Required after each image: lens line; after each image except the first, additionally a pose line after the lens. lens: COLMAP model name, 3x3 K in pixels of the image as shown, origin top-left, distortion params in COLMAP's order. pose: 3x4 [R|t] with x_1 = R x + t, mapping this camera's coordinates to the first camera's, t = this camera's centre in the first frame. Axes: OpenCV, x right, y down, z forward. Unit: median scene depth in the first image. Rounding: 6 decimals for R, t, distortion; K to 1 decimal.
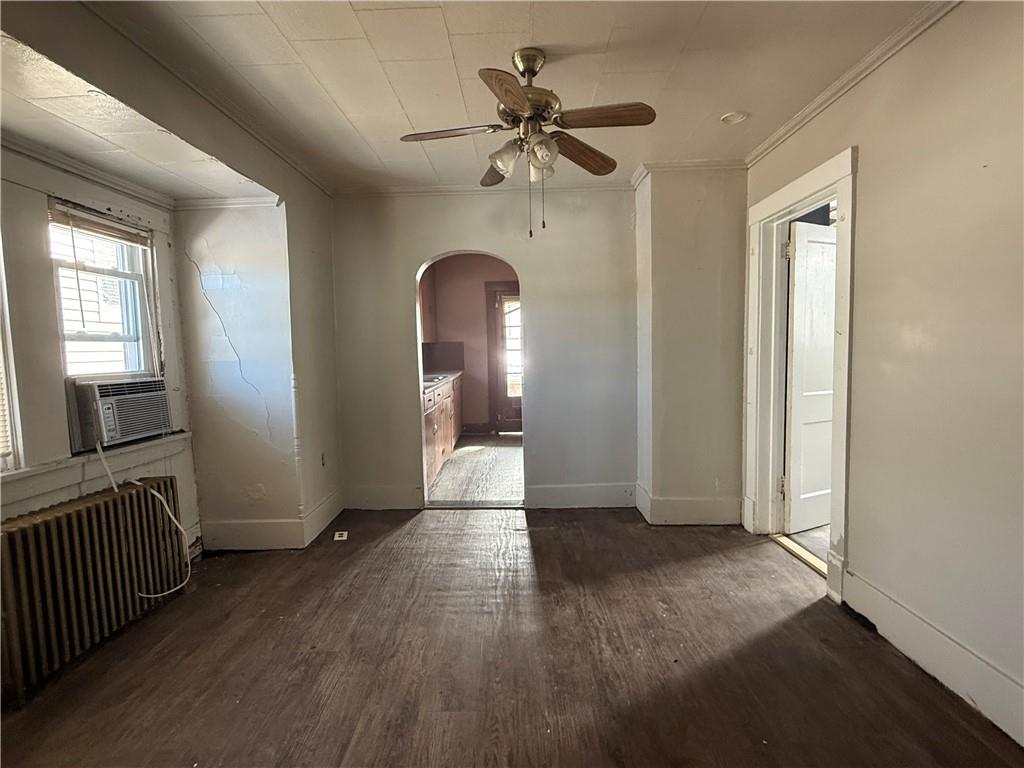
lens RADIAL K [[500.0, 0, 512.0], [0, 500.0, 384.0], [0, 0, 1]] dist [0.000039, 0.000087]
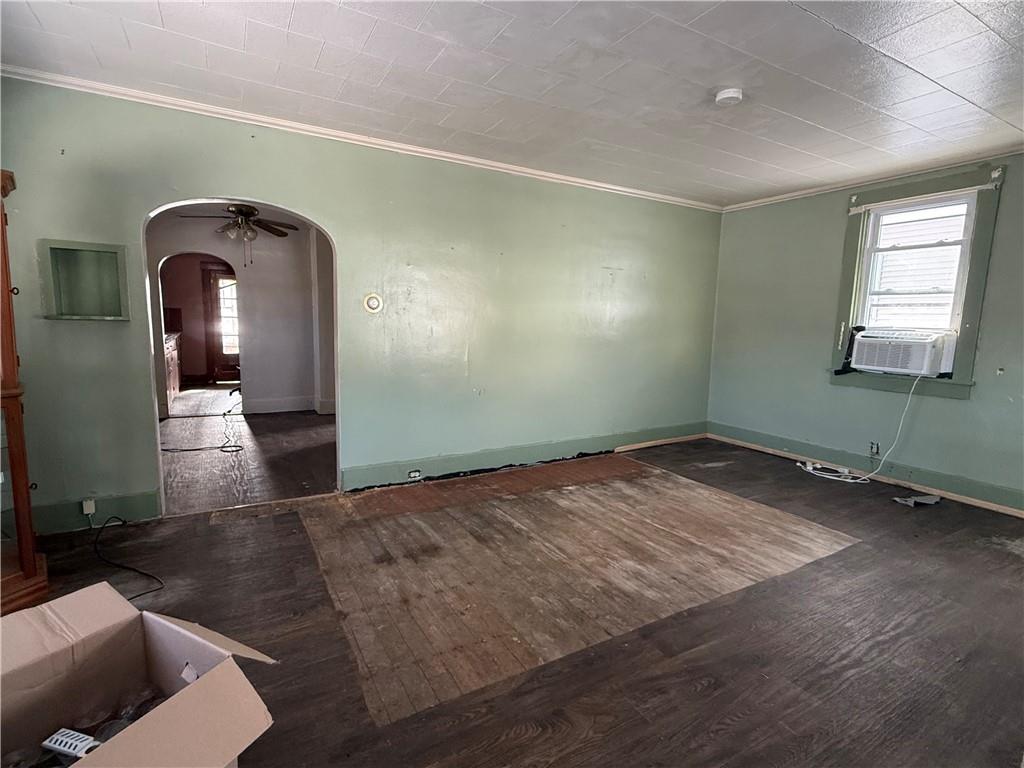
lens RADIAL K [[500.0, 0, 512.0], [0, 500.0, 384.0], [0, 0, 1]] dist [0.000039, 0.000087]
pose [[0.859904, -0.016708, 0.510183, -0.029165], [-0.009206, 0.998794, 0.048226, 0.035010], [-0.510373, -0.046166, 0.858713, -0.491179]]
